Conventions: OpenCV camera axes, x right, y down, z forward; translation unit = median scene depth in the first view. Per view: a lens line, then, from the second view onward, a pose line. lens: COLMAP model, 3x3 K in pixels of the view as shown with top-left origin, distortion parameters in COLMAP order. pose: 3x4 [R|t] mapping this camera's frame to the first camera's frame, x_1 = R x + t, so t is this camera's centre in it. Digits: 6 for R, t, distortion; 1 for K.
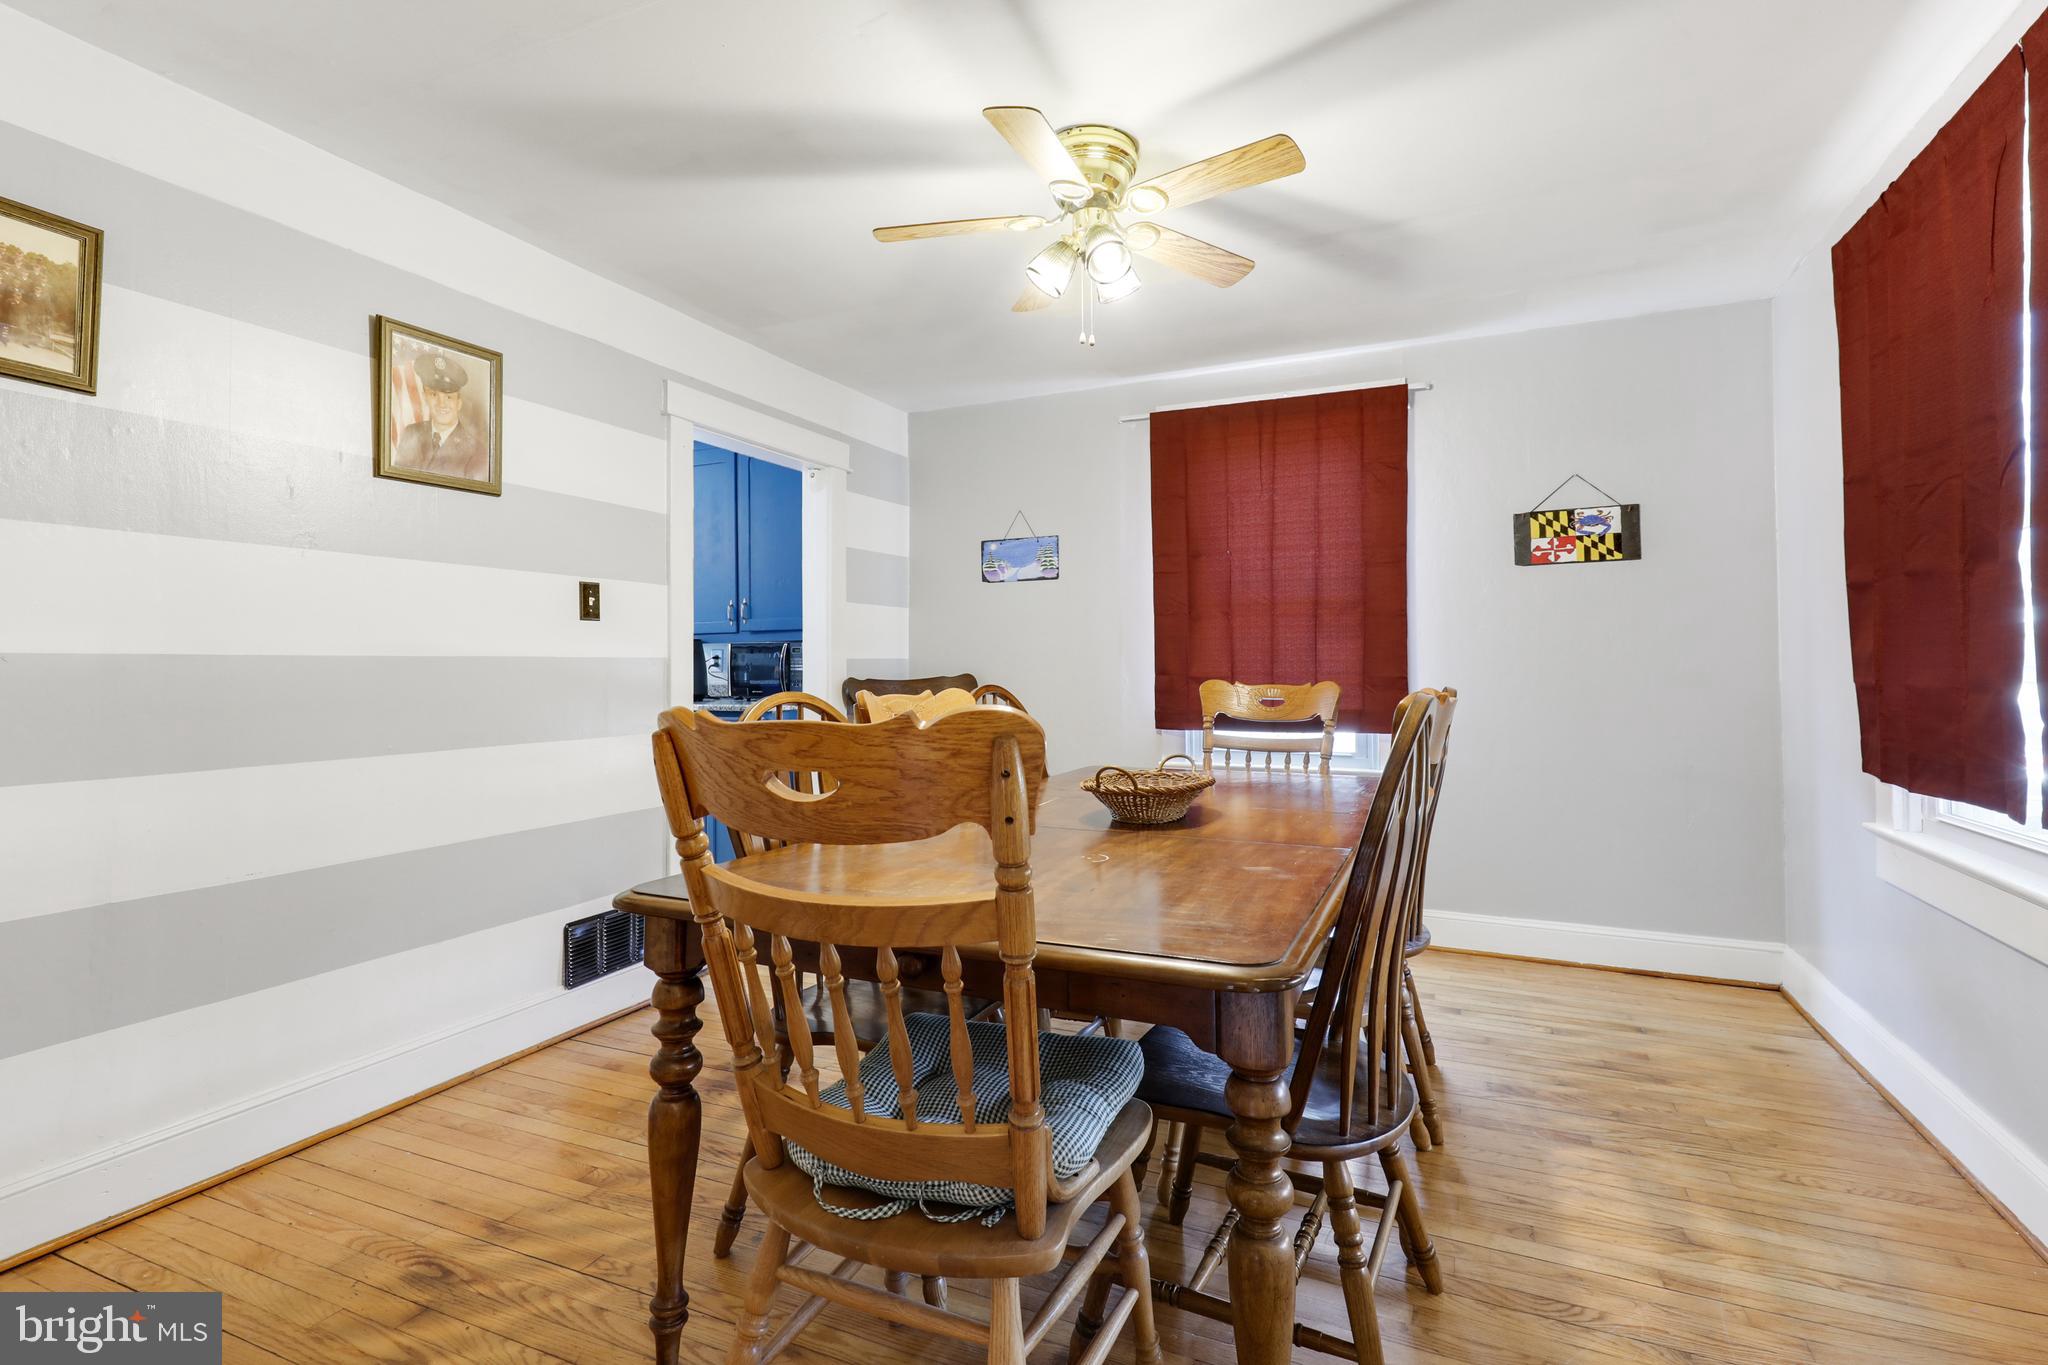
lens RADIAL K [[932.3, 0, 987.0], [0, 932.3, 648.5], [0, 0, 1]] dist [0.023473, -0.001273]
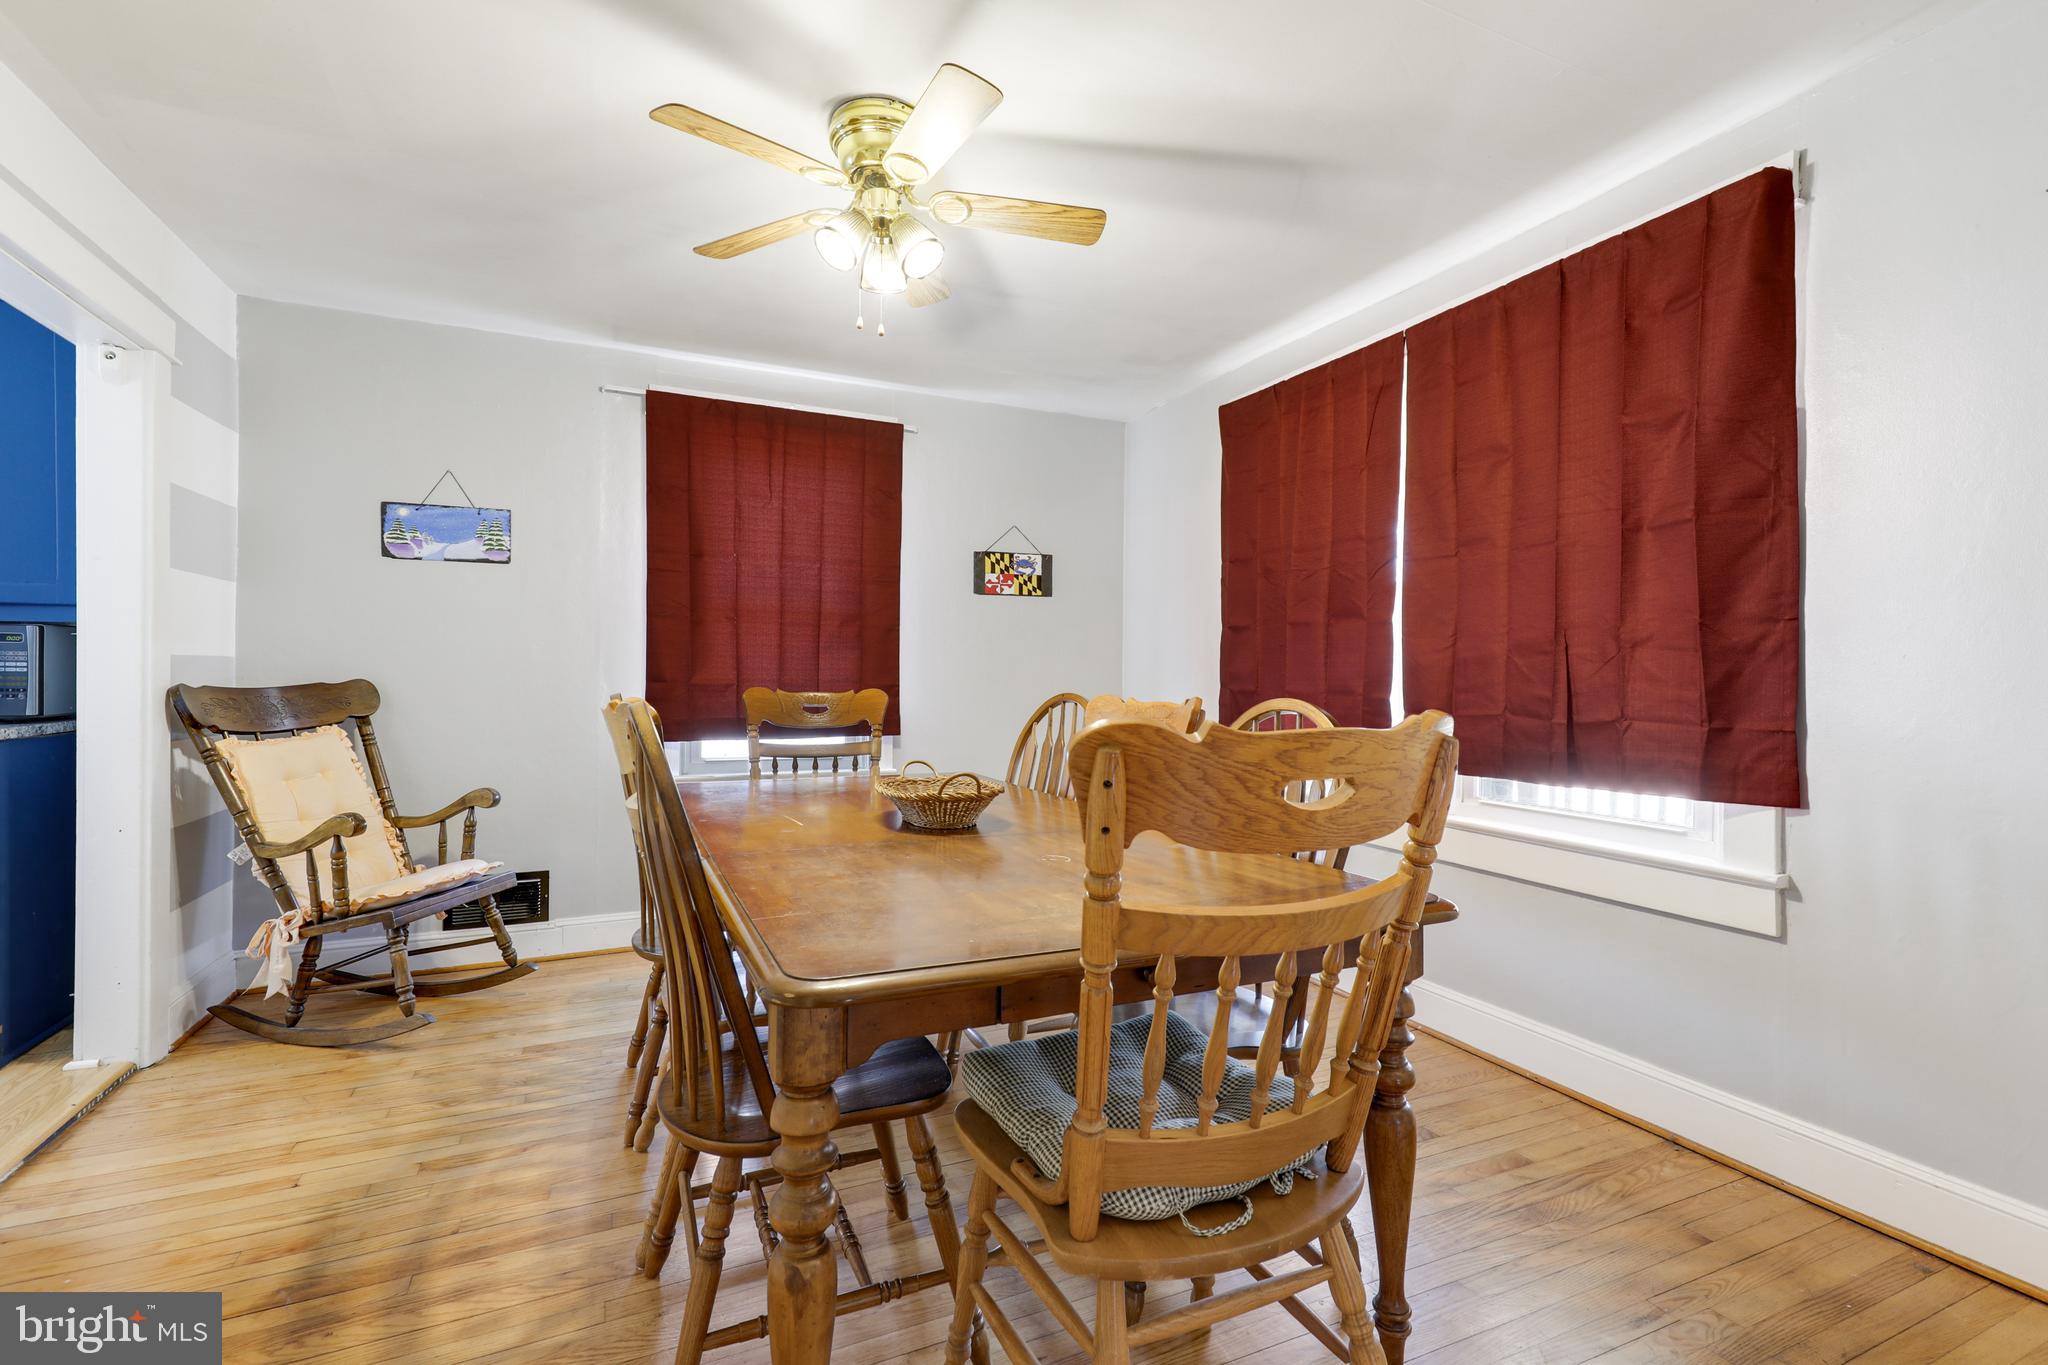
lens RADIAL K [[932.3, 0, 1016.4], [0, 932.3, 677.8], [0, 0, 1]] dist [0.023473, -0.001273]
pose [[0.663694, 0.008416, 0.747957, -0.307366], [-0.025504, 0.999610, 0.011383, 0.005447], [-0.747570, -0.026631, 0.663649, 0.154905]]
